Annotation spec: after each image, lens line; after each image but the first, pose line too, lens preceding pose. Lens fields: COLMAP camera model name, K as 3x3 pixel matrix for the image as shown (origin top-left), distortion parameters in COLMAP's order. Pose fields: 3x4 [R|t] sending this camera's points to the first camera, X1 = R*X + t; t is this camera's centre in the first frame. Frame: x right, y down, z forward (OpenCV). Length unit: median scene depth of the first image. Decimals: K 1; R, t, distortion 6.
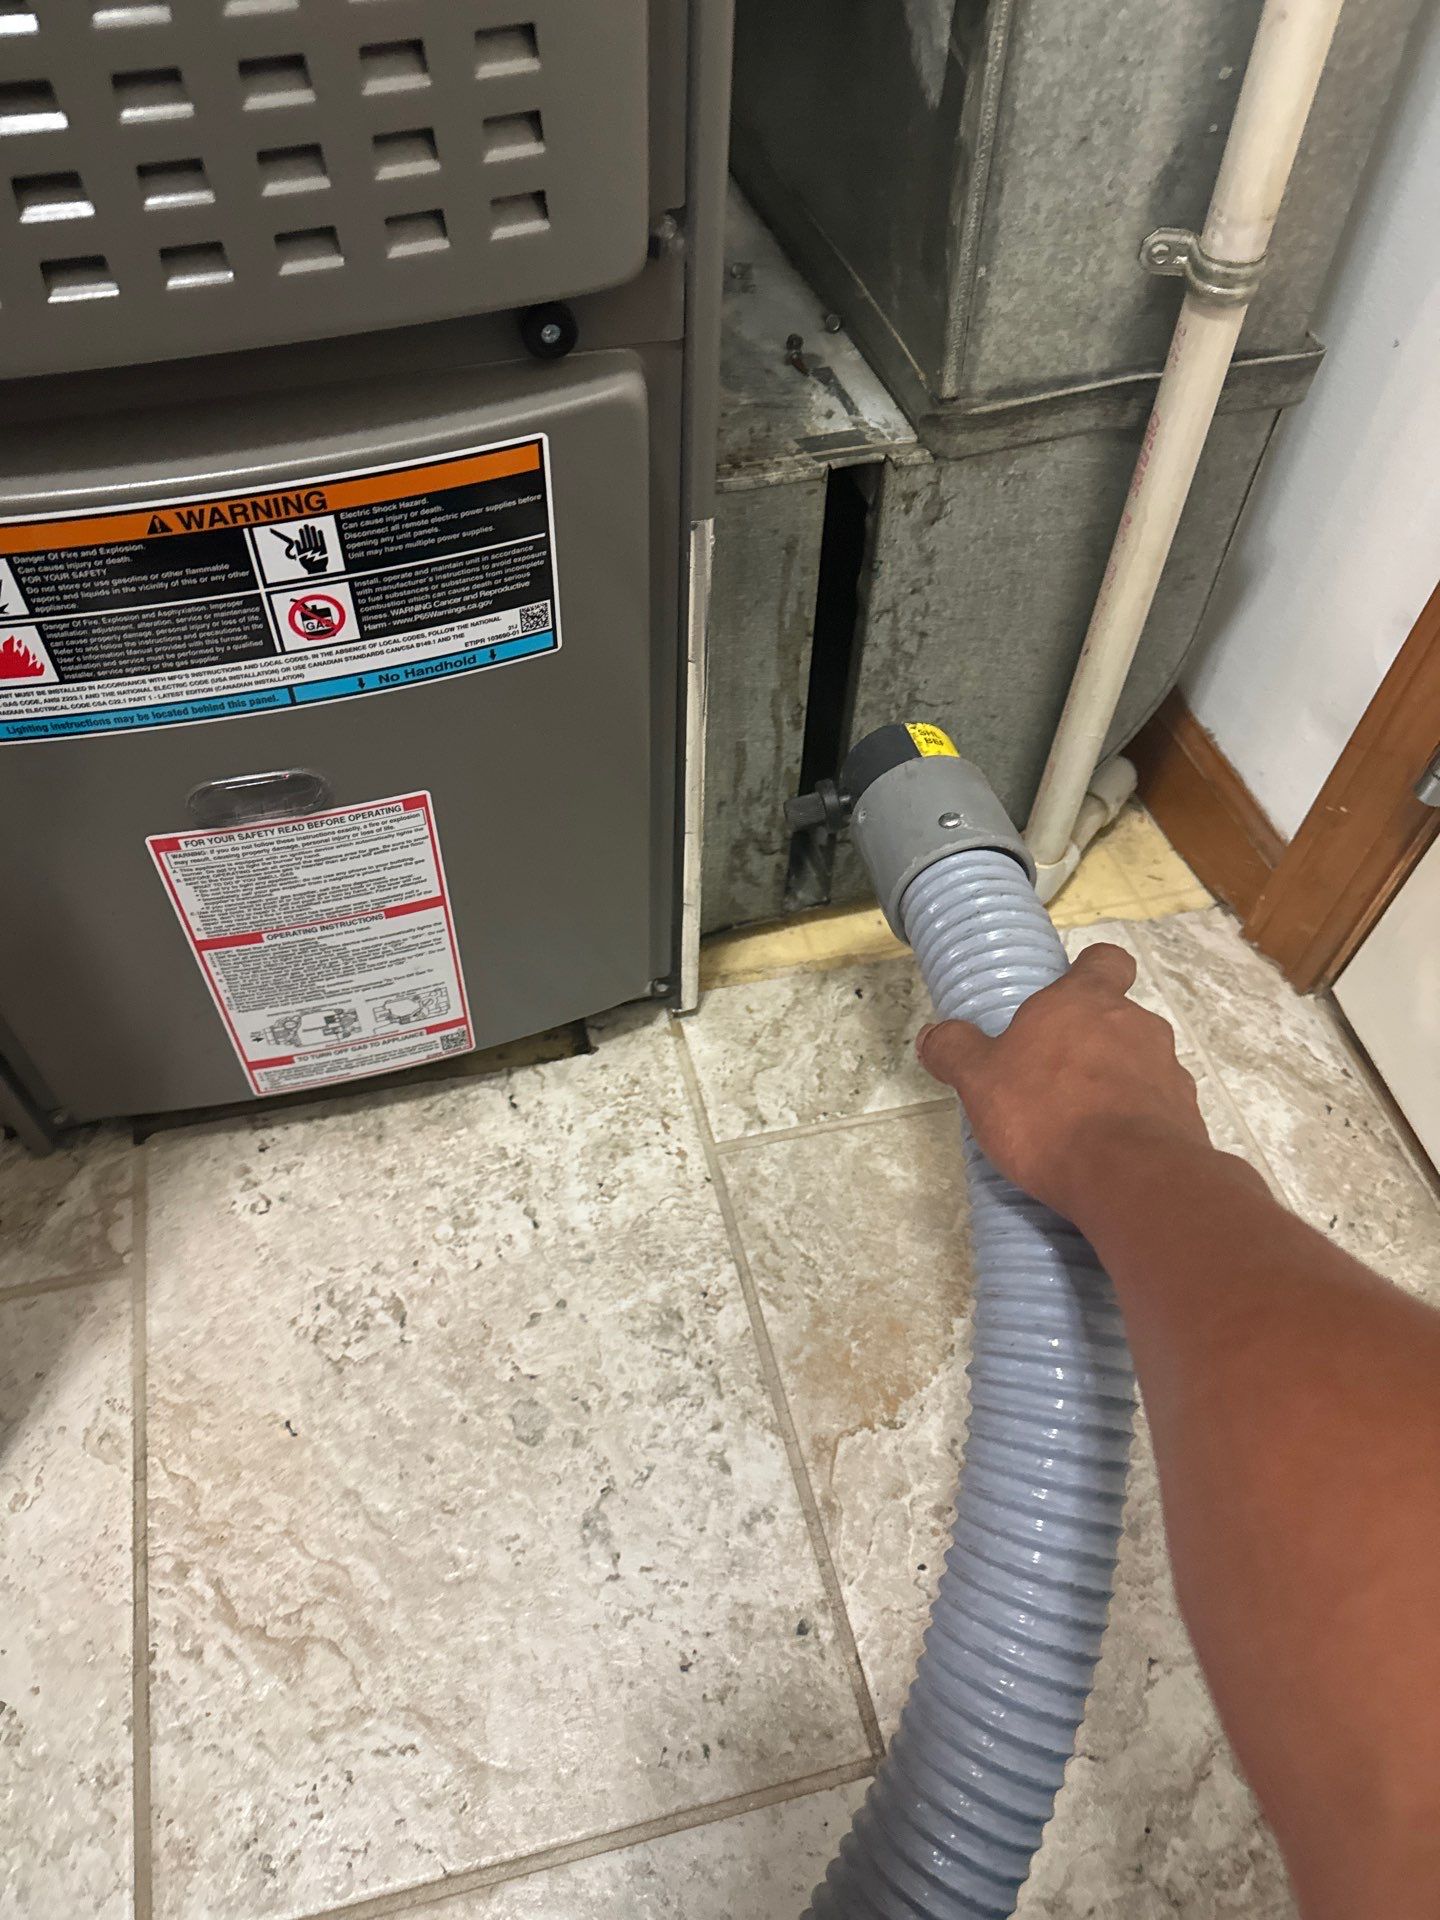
lens RADIAL K [[1364.6, 0, 715.9], [0, 1364.6, 951.0], [0, 0, 1]] dist [0.017046, -0.035309]
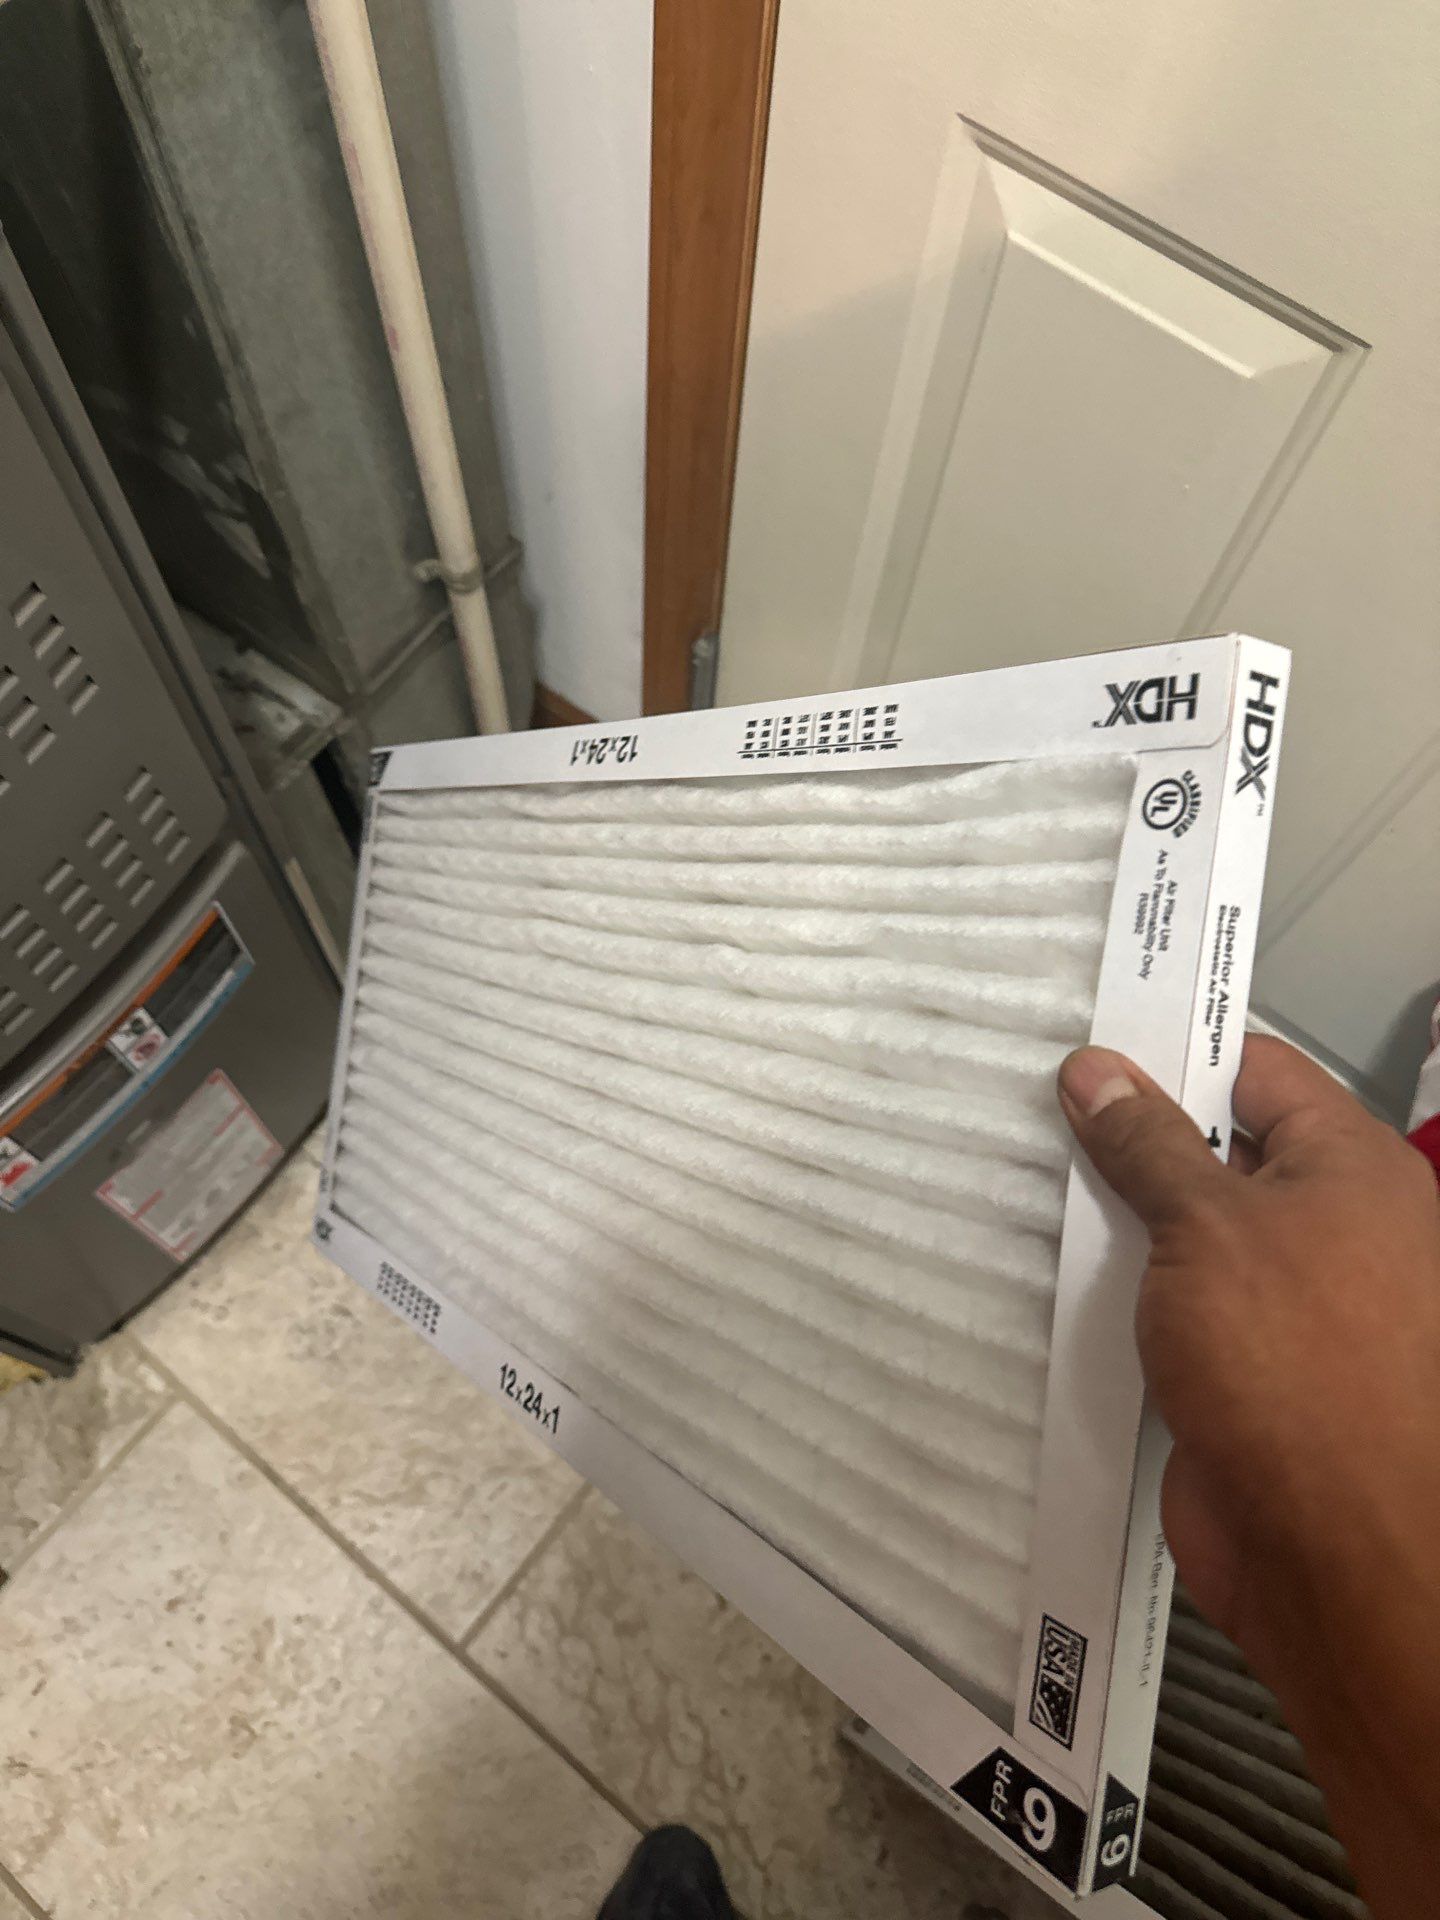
lens RADIAL K [[1364.6, 0, 724.1], [0, 1364.6, 960.3], [0, 0, 1]] dist [0.017046, -0.035309]
pose [[0.794344, -0.545621, 0.267049, -0.088497], [0.466971, 0.829627, 0.306034, -0.424285], [-0.388529, -0.118392, 0.913799, -0.708685]]
